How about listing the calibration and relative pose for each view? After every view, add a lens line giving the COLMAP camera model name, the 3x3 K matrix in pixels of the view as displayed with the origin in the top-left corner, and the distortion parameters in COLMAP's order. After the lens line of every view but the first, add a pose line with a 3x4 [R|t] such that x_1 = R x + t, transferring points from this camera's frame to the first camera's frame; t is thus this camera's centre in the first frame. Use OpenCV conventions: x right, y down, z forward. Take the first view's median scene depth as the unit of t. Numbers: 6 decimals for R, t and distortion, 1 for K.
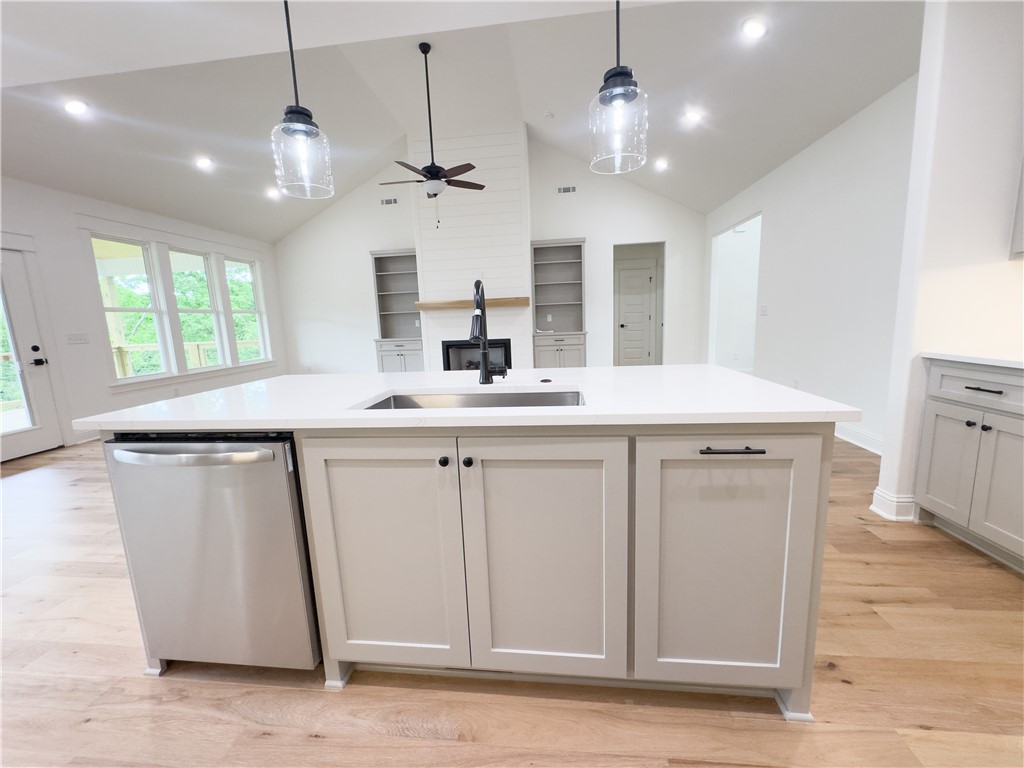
lens RADIAL K [[415.3, 0, 512.8], [0, 415.3, 381.6], [0, 0, 1]] dist [-0.004437, 0.001031]
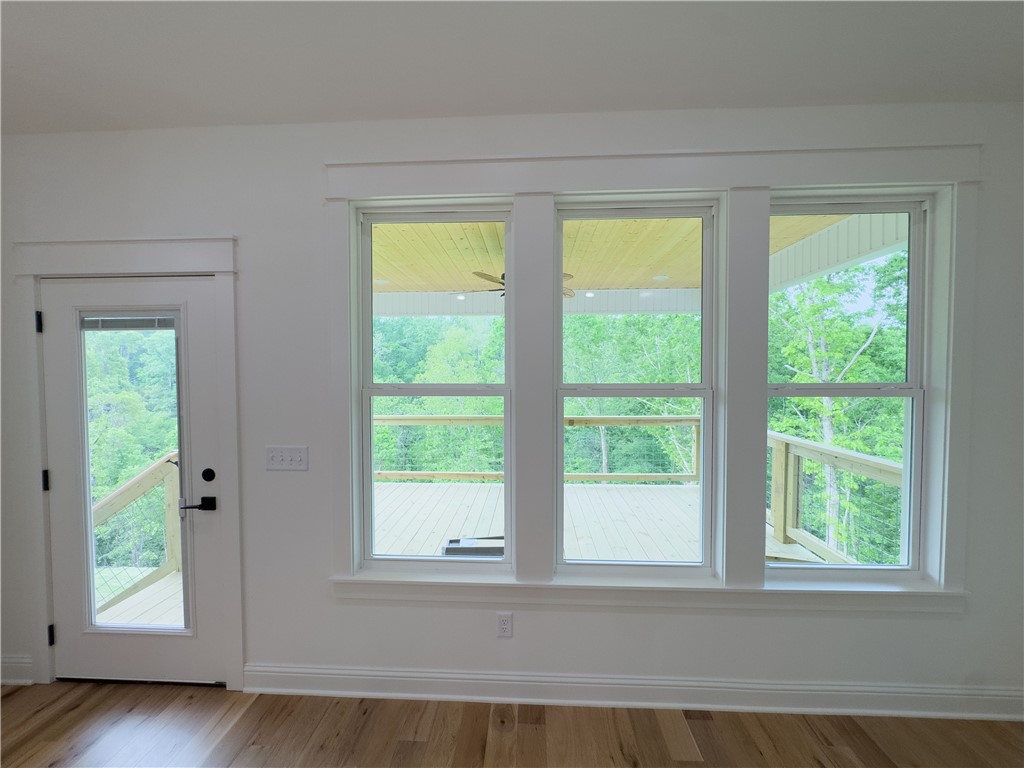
lens RADIAL K [[415.3, 0, 516.3], [0, 415.3, 384.1], [0, 0, 1]] dist [-0.004437, 0.001031]
pose [[0.066260, 0.086608, -0.994037, -0.454108], [-0.152996, 0.985327, 0.075650, -0.188090], [0.986003, 0.147071, 0.078539, 0.889395]]
